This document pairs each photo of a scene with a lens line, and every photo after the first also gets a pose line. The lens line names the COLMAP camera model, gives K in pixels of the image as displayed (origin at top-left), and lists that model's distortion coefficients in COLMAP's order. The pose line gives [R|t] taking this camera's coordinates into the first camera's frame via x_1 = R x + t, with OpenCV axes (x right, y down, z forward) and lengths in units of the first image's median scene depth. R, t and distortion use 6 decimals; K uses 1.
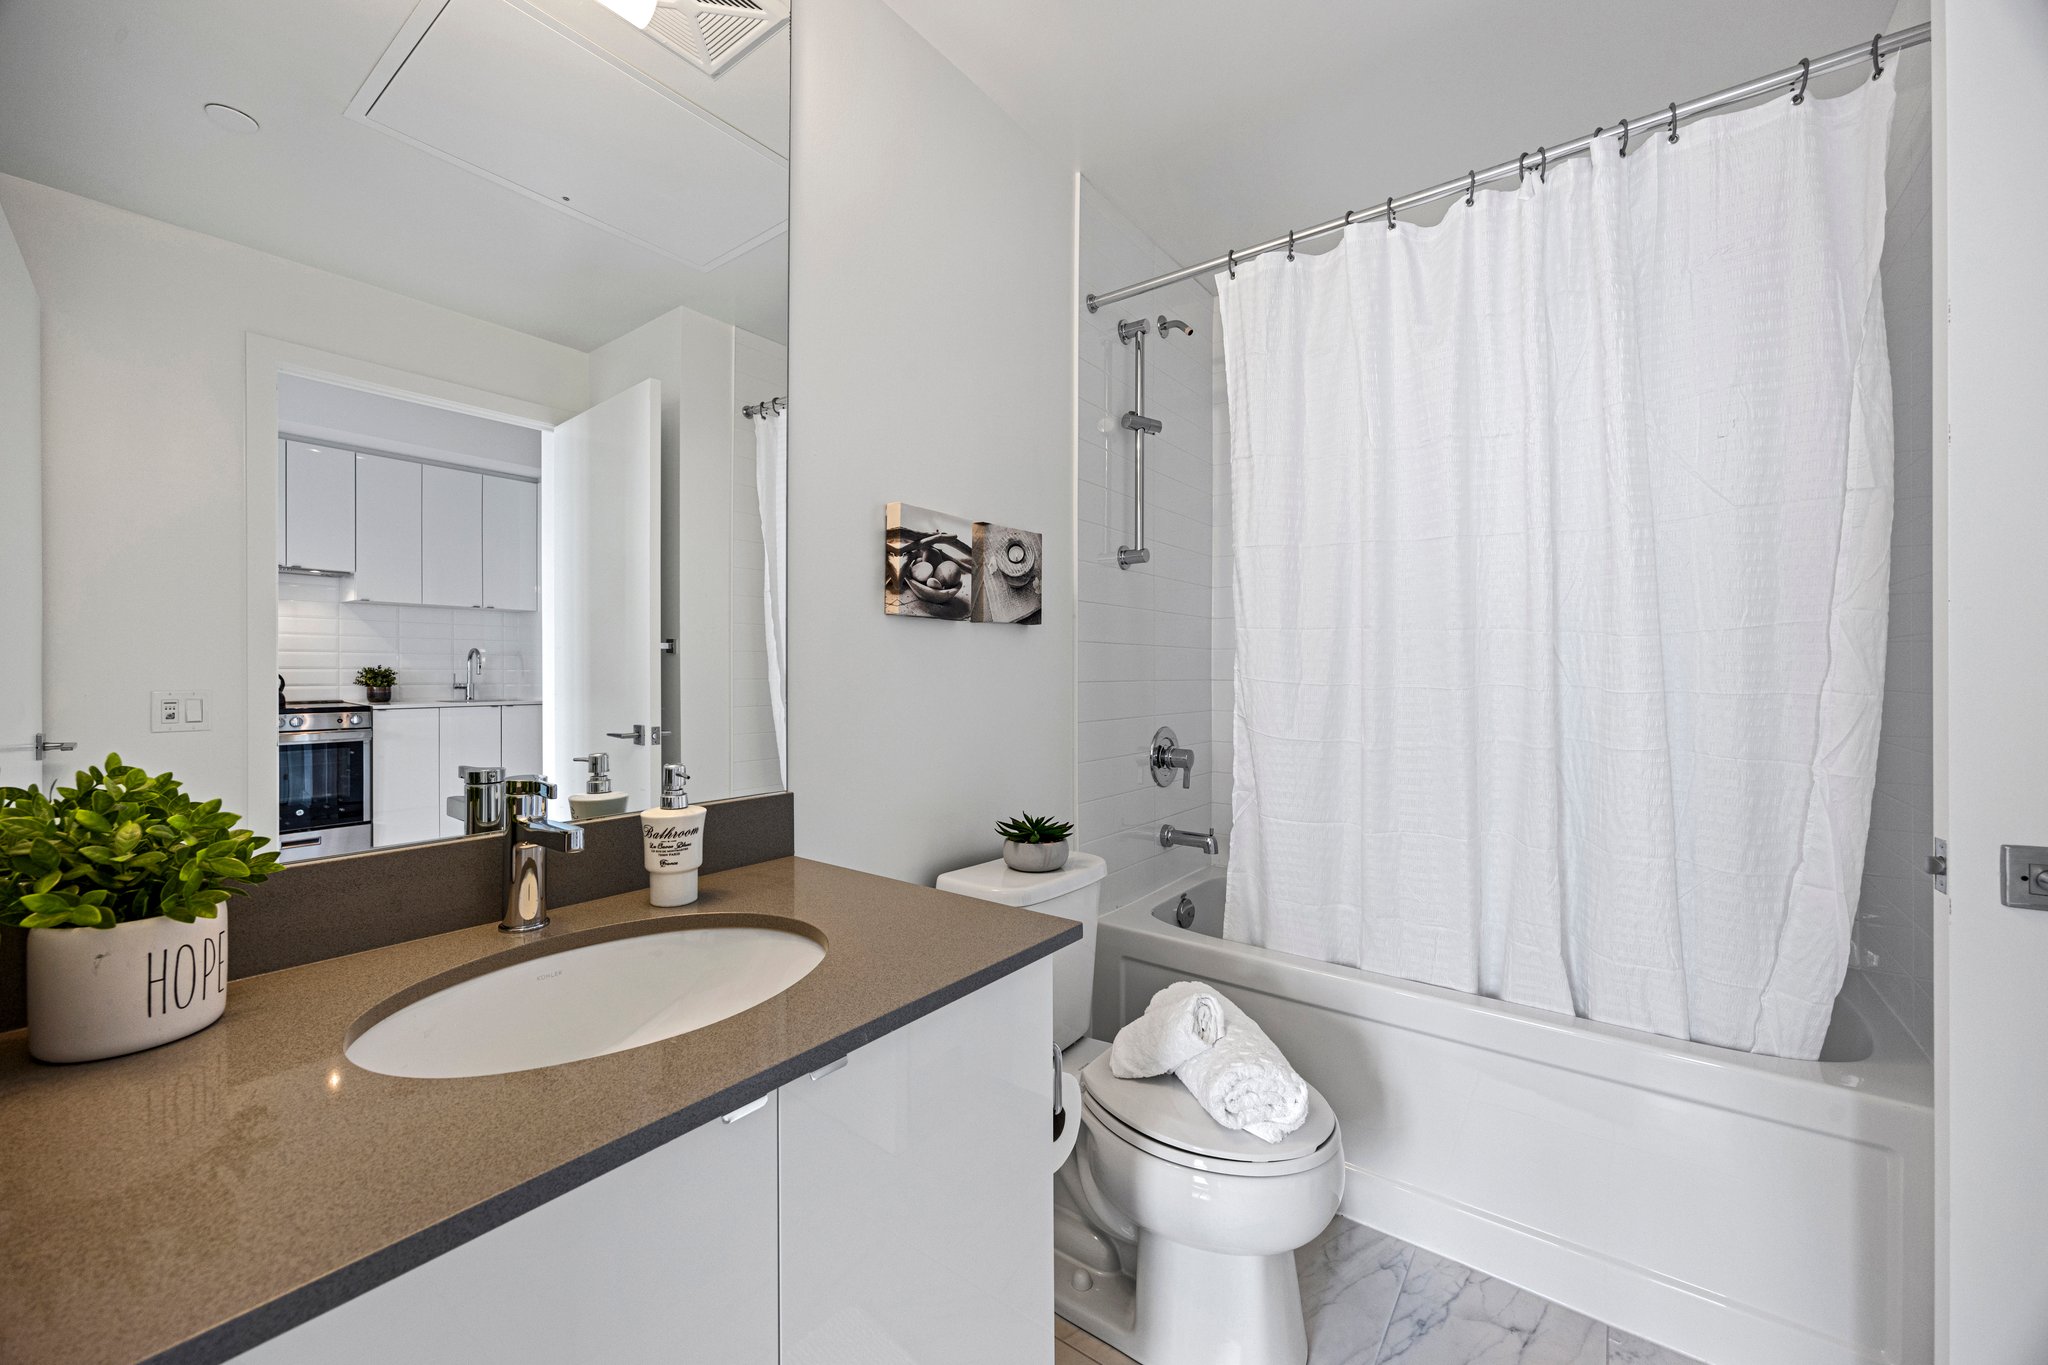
lens RADIAL K [[799.9, 0, 1031.5], [0, 799.9, 668.0], [0, 0, 1]] dist [-0.005179, 0.003430]
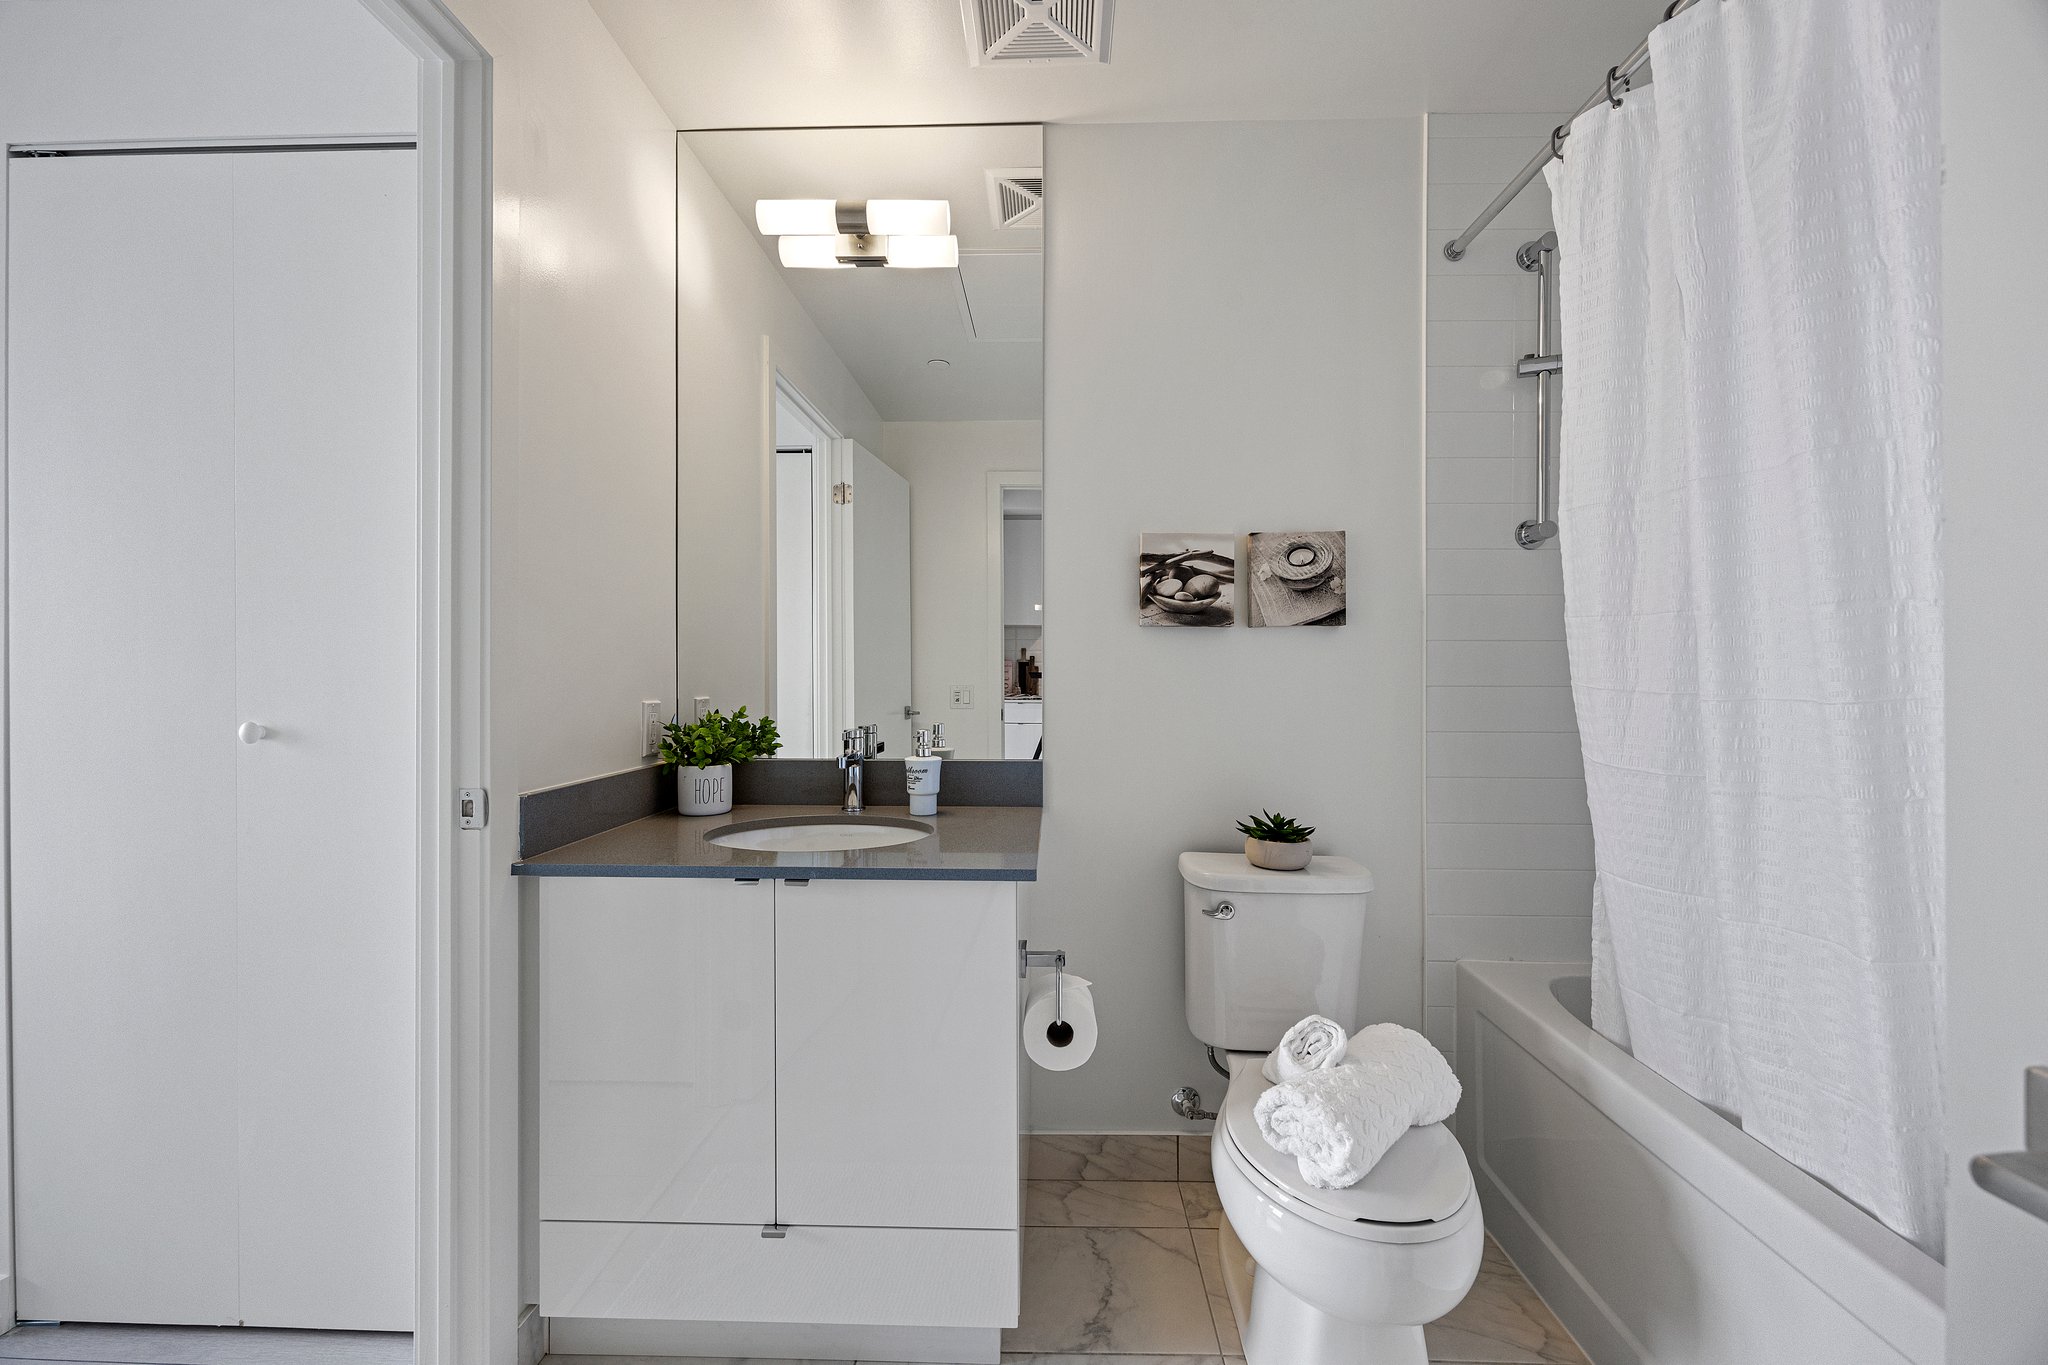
lens RADIAL K [[799.9, 0, 1024.9], [0, 799.9, 676.7], [0, 0, 1]] dist [-0.005179, 0.003430]
pose [[0.574496, 0.002532, -0.818503, 0.656013], [0.000625, 0.999994, 0.003532, 0.004063], [0.818507, -0.002540, 0.574491, 0.154977]]
